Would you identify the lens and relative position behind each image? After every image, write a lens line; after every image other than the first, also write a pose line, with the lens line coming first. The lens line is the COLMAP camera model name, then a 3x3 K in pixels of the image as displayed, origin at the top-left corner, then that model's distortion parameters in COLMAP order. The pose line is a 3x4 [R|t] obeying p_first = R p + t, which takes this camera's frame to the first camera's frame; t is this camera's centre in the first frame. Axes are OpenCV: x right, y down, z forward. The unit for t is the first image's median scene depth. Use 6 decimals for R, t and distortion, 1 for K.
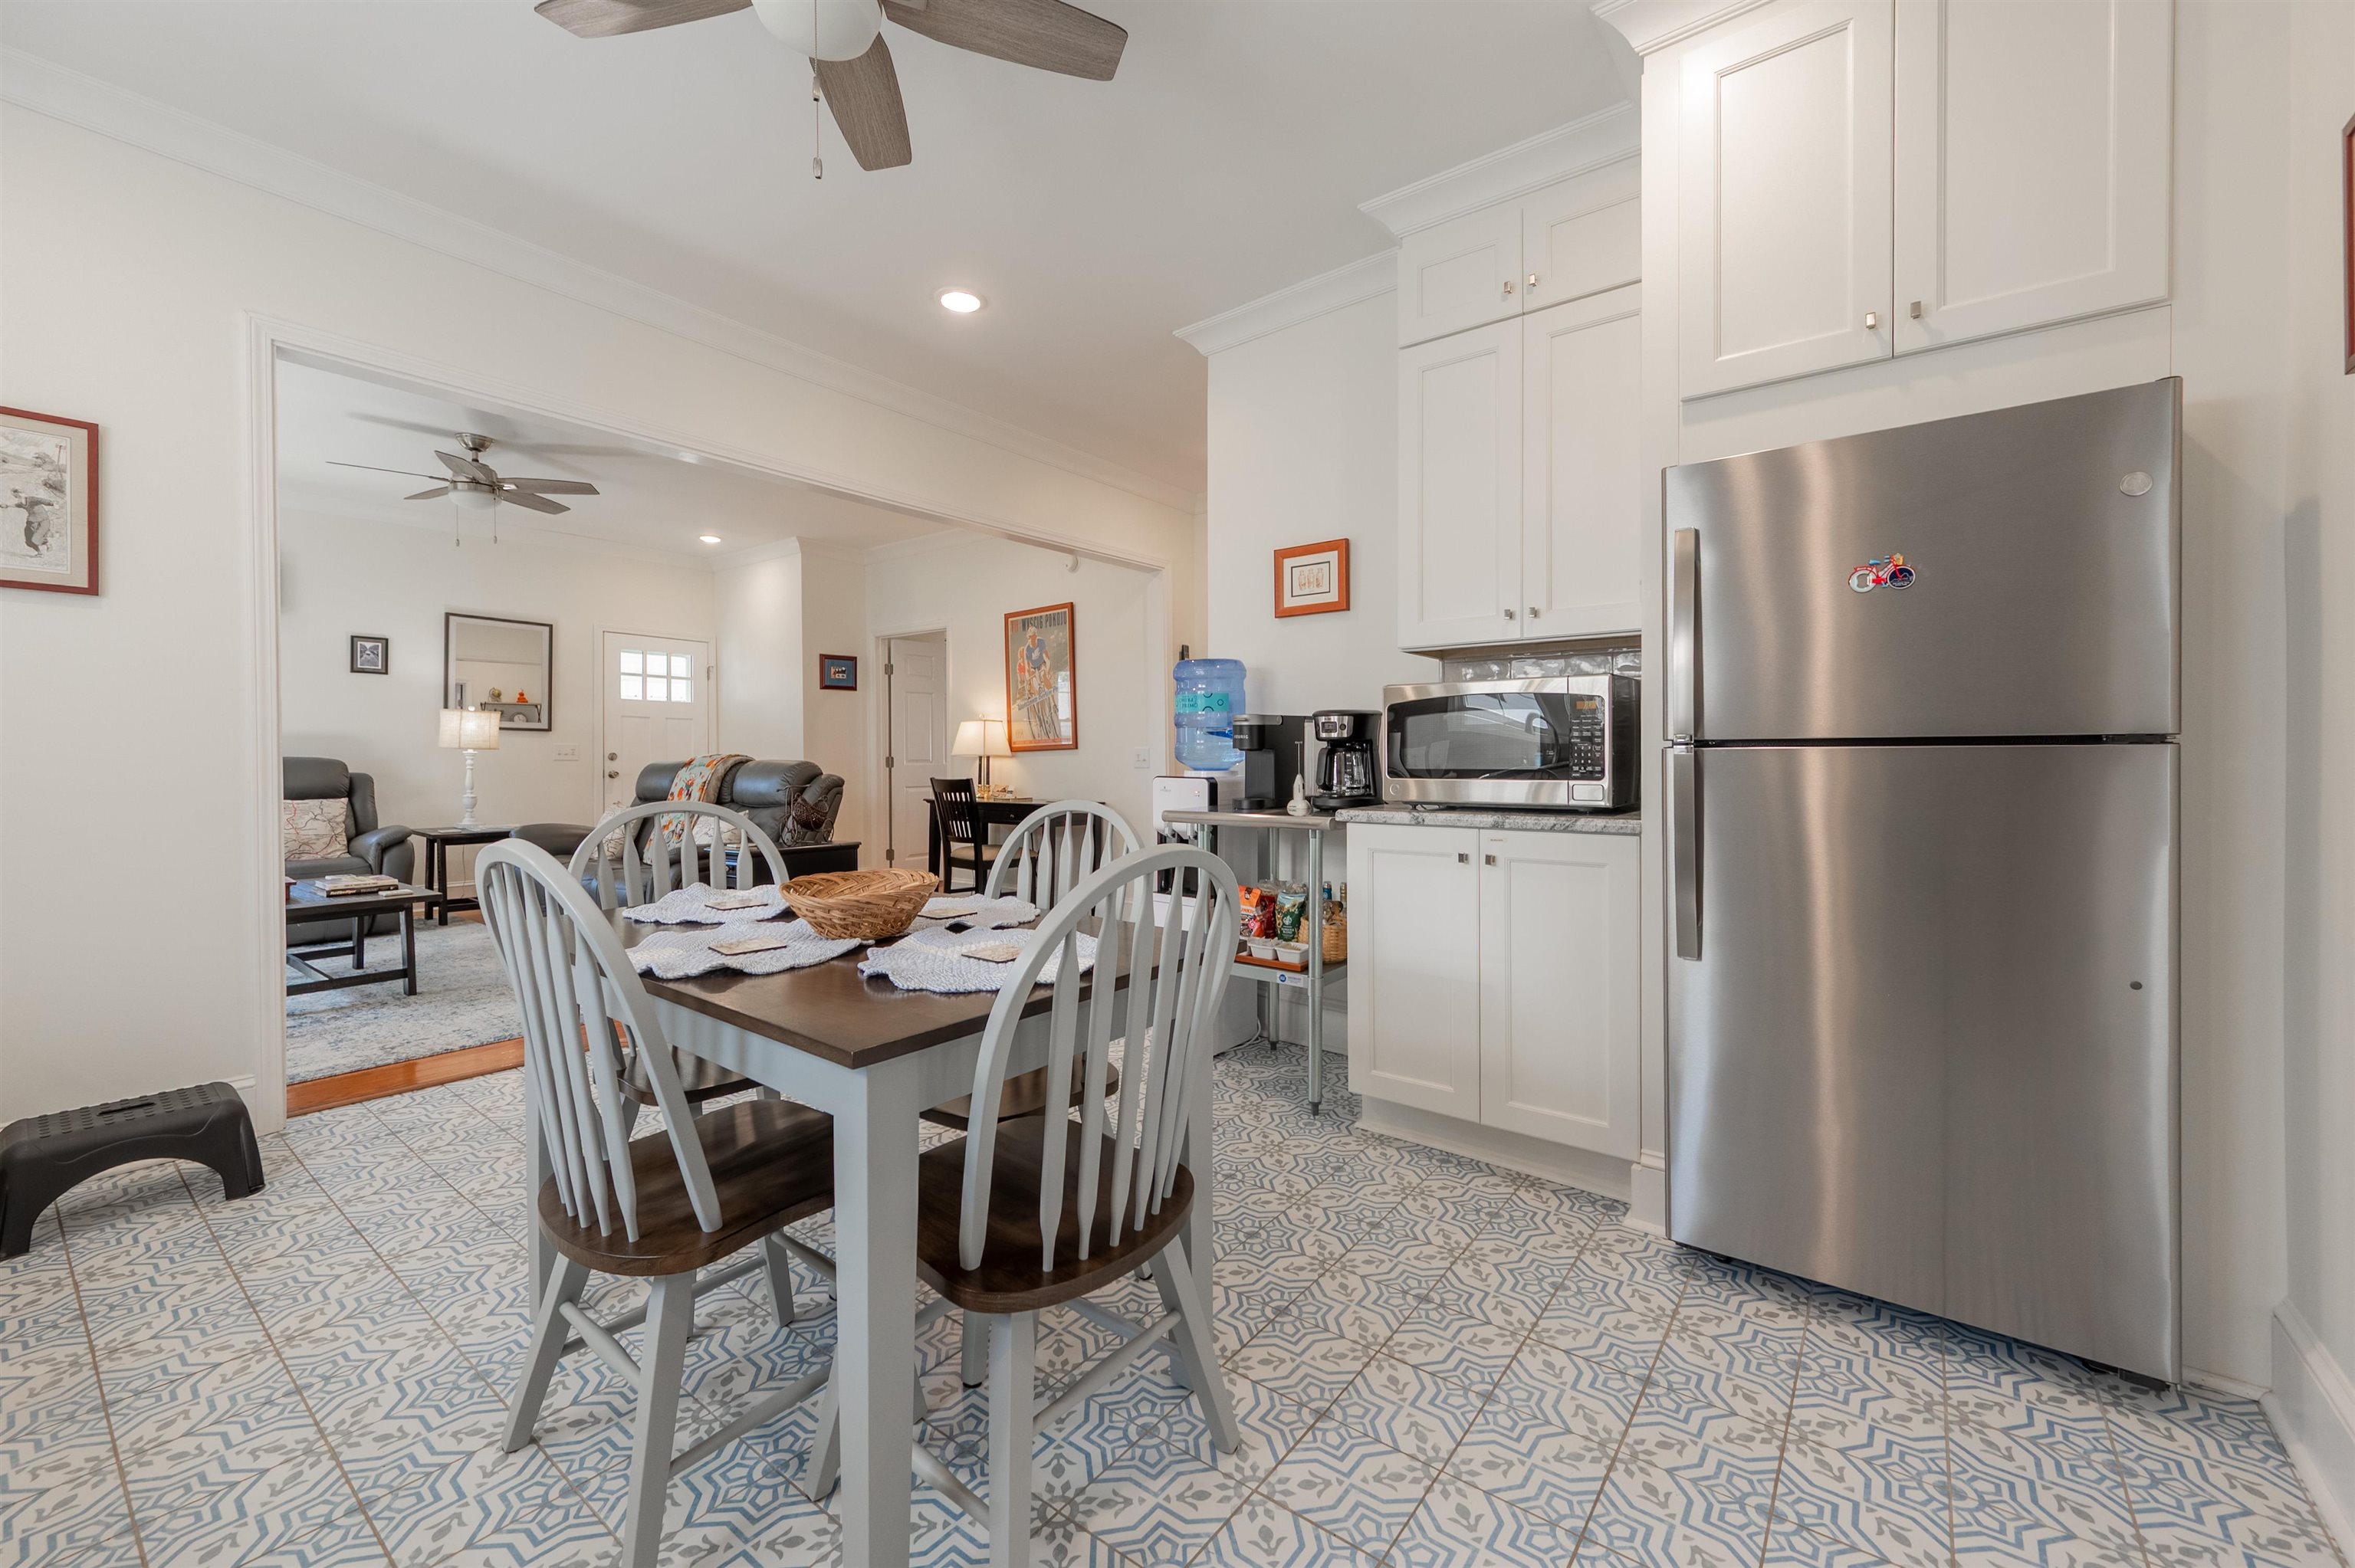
lens RADIAL K [[950.4, 0, 1182.5], [0, 950.4, 761.5], [0, 0, 1]] dist [0.001949, 0.000156]
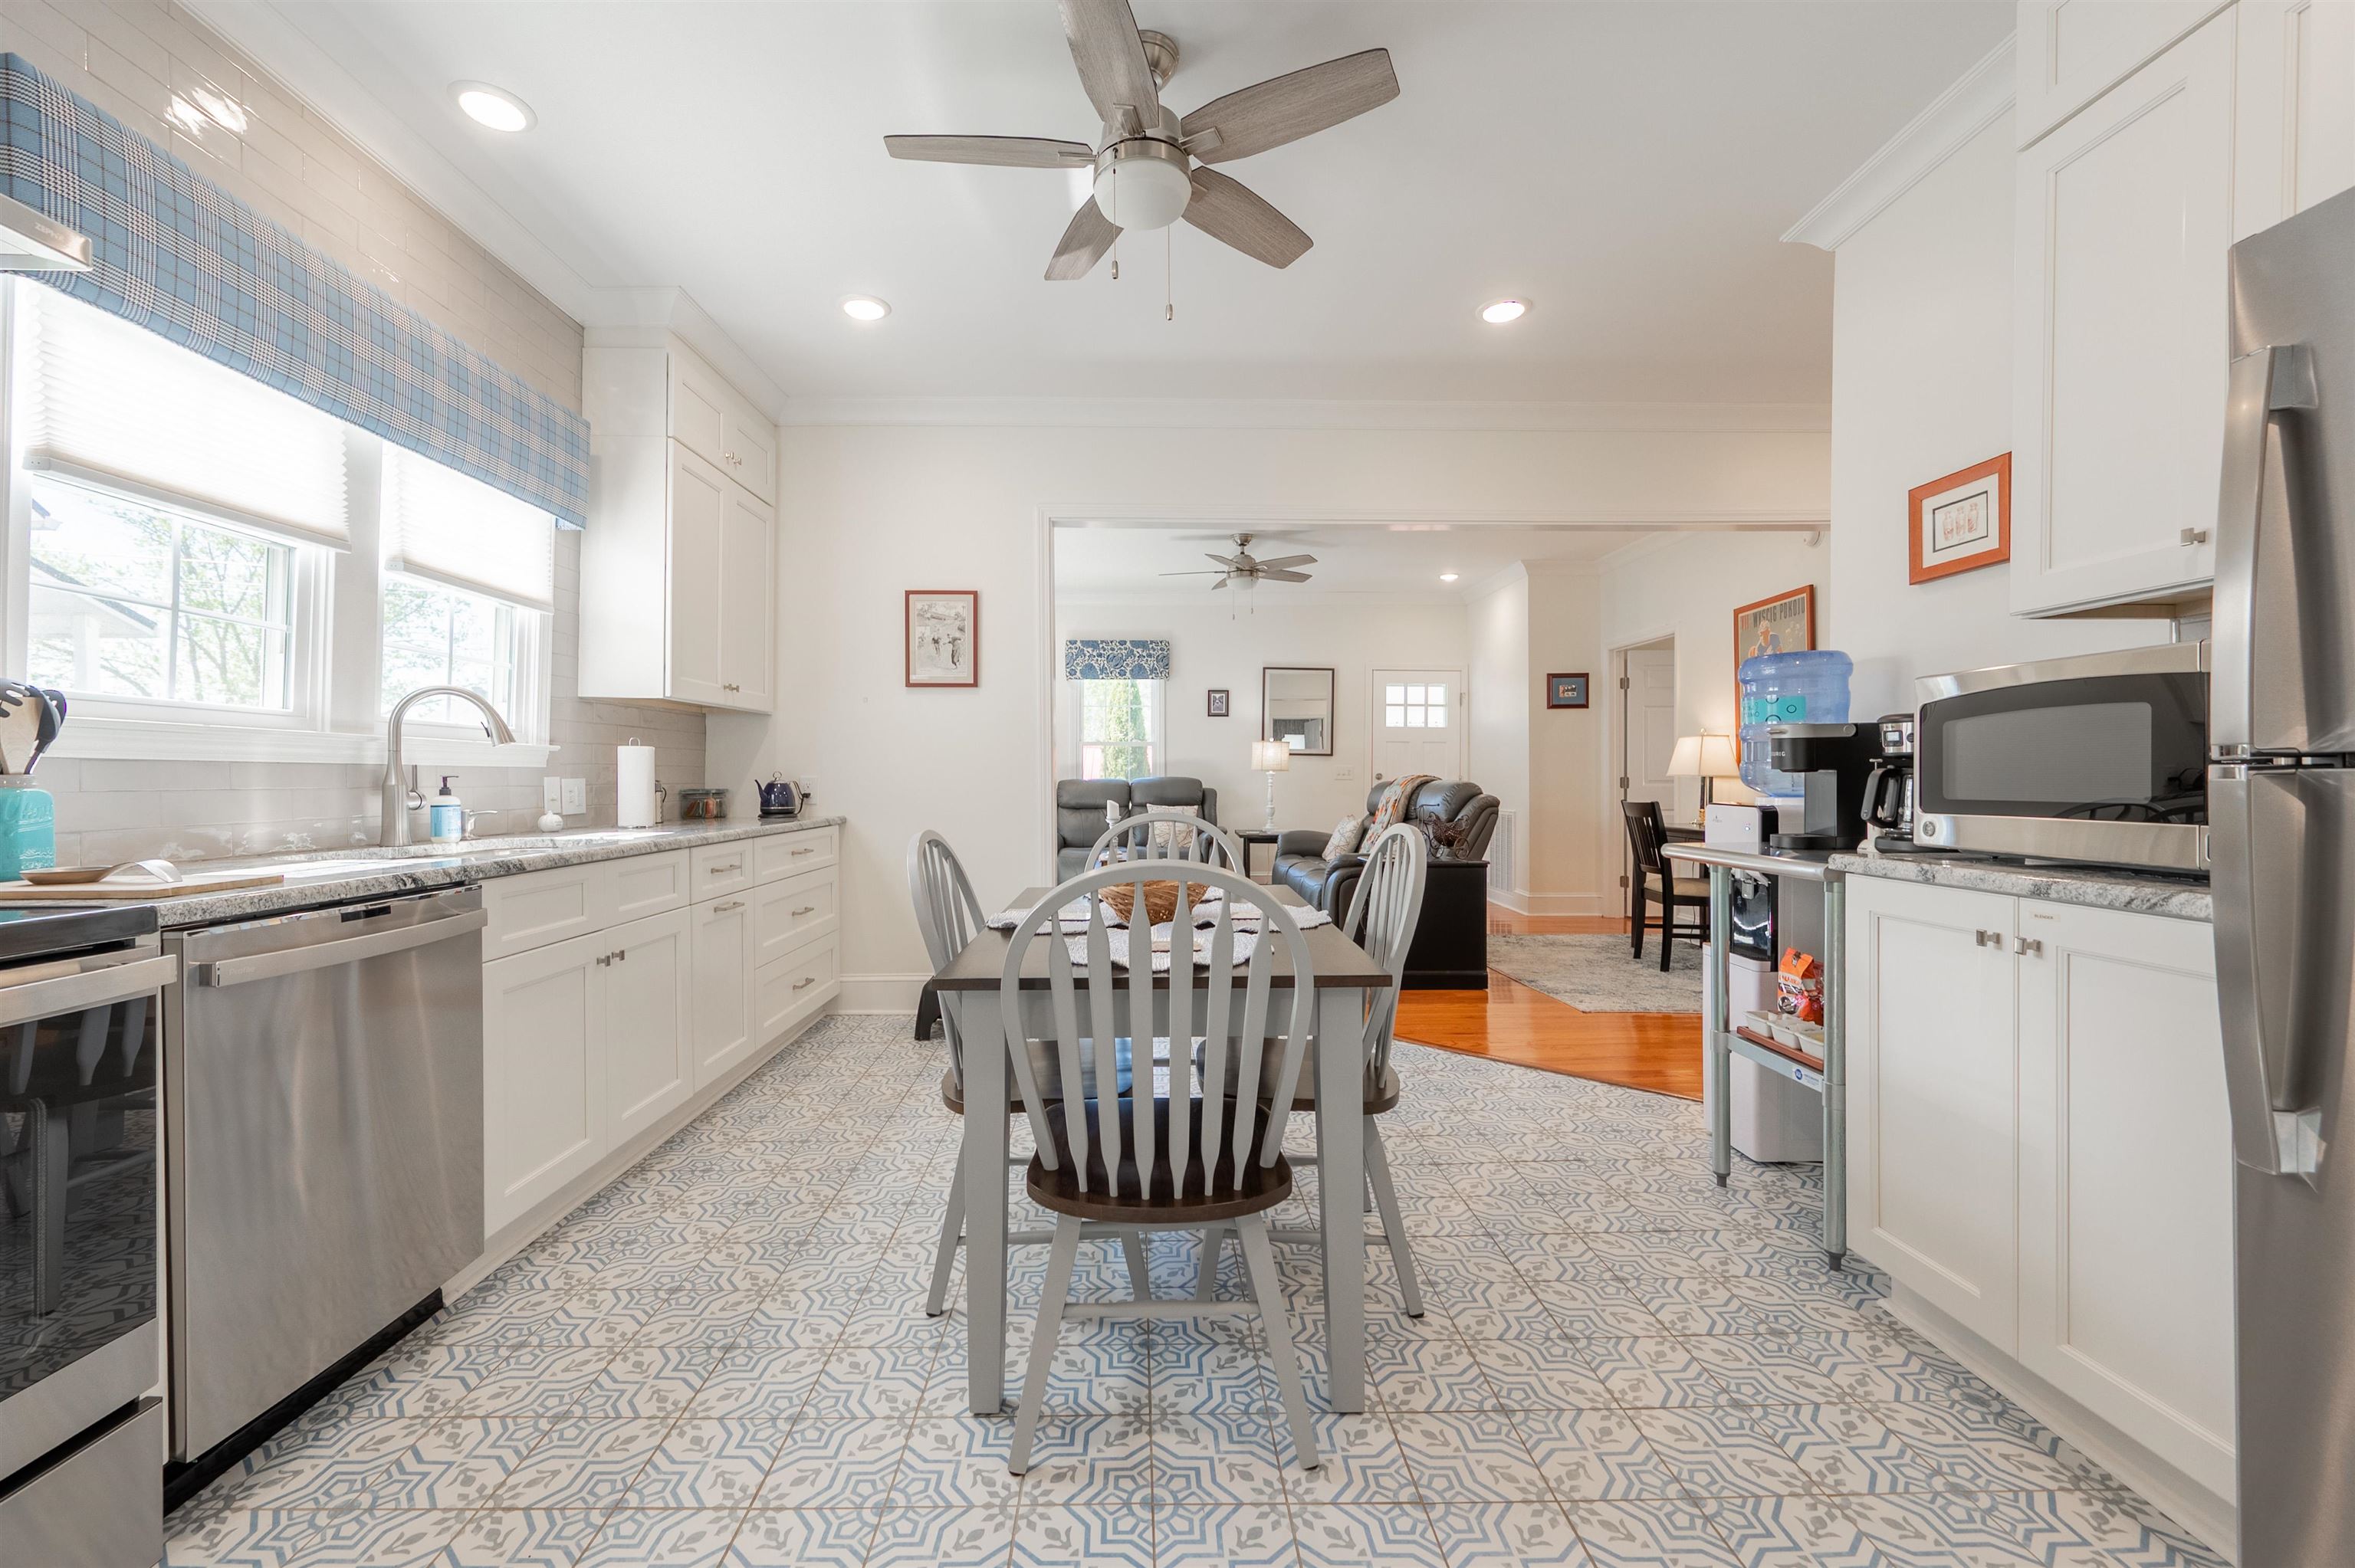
lens RADIAL K [[954.4, 0, 1135.1], [0, 954.4, 787.1], [0, 0, 1]] dist [0.001806, 0.000602]
pose [[0.610091, 0.010075, -0.792267, 0.328224], [-0.004420, 0.999947, 0.009313, -0.003662], [0.792319, -0.002180, 0.610103, 0.105259]]
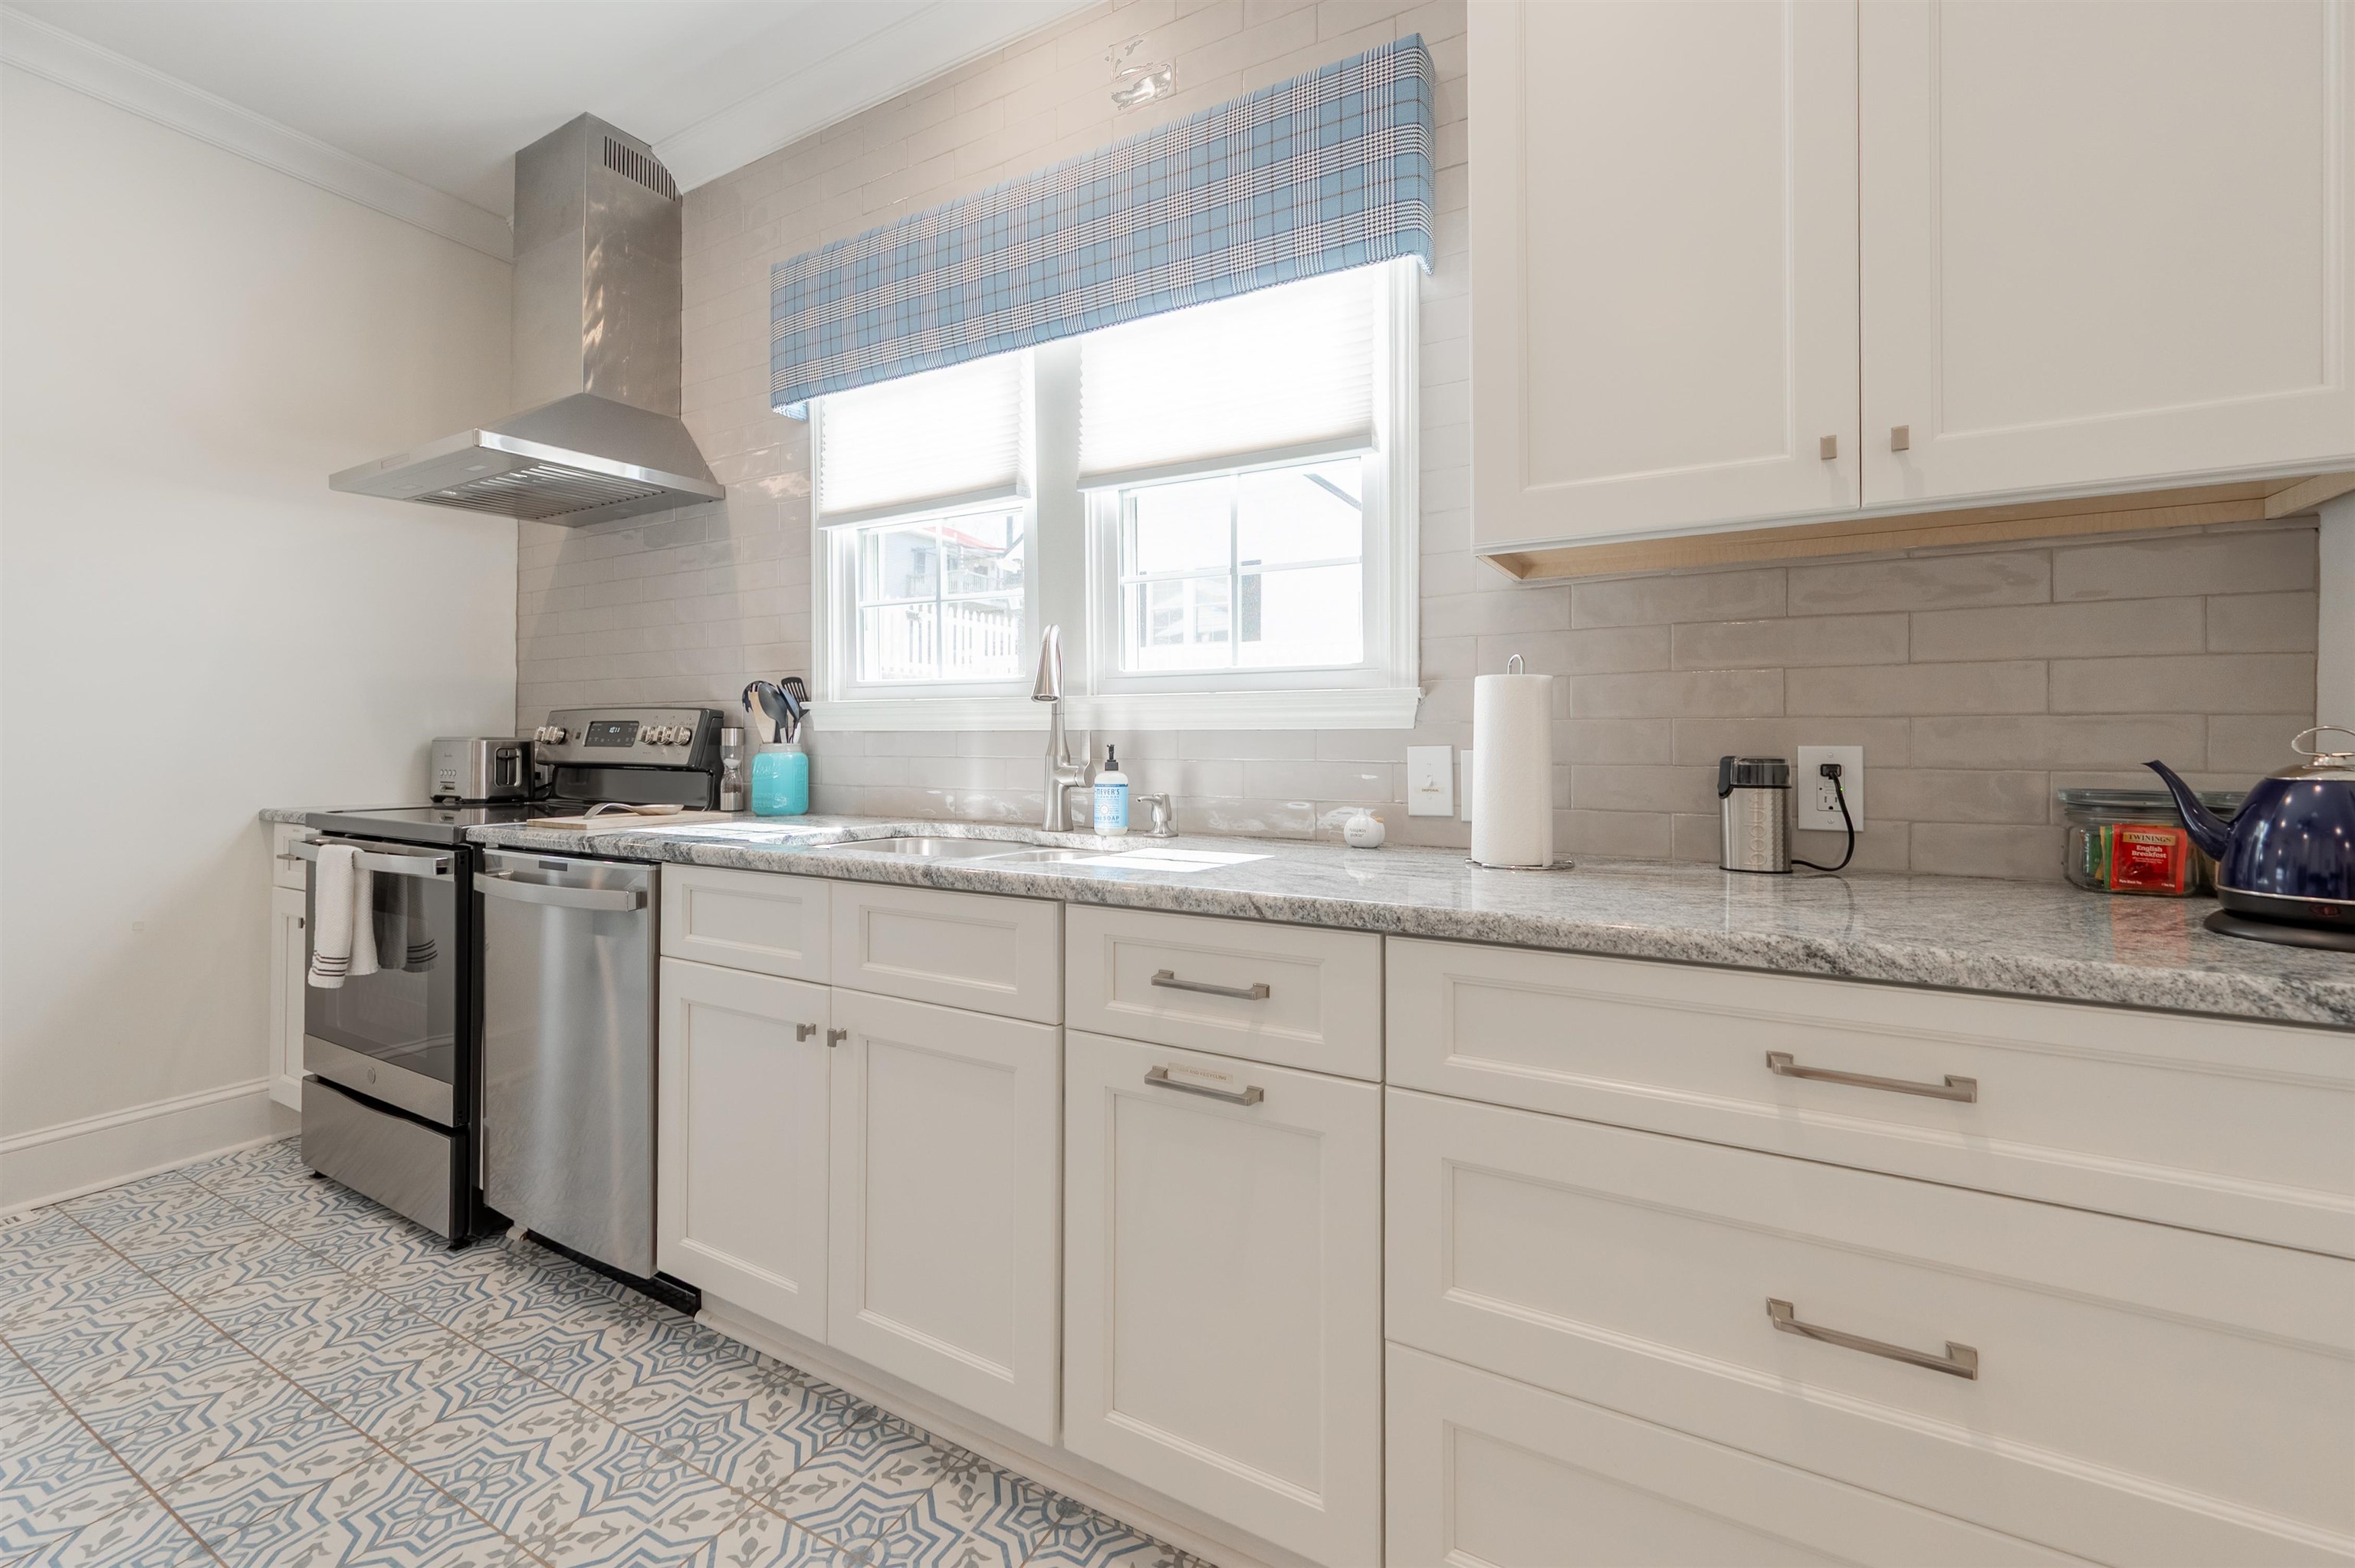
lens RADIAL K [[959.3, 0, 1184.7], [0, 959.3, 734.2], [0, 0, 1]] dist [0.000647, 0.000223]
pose [[-0.987299, 0.000008, -0.158871, -0.580981], [0.000573, 0.999994, -0.003508, -0.007390], [0.158870, -0.003554, -0.987293, 0.710855]]
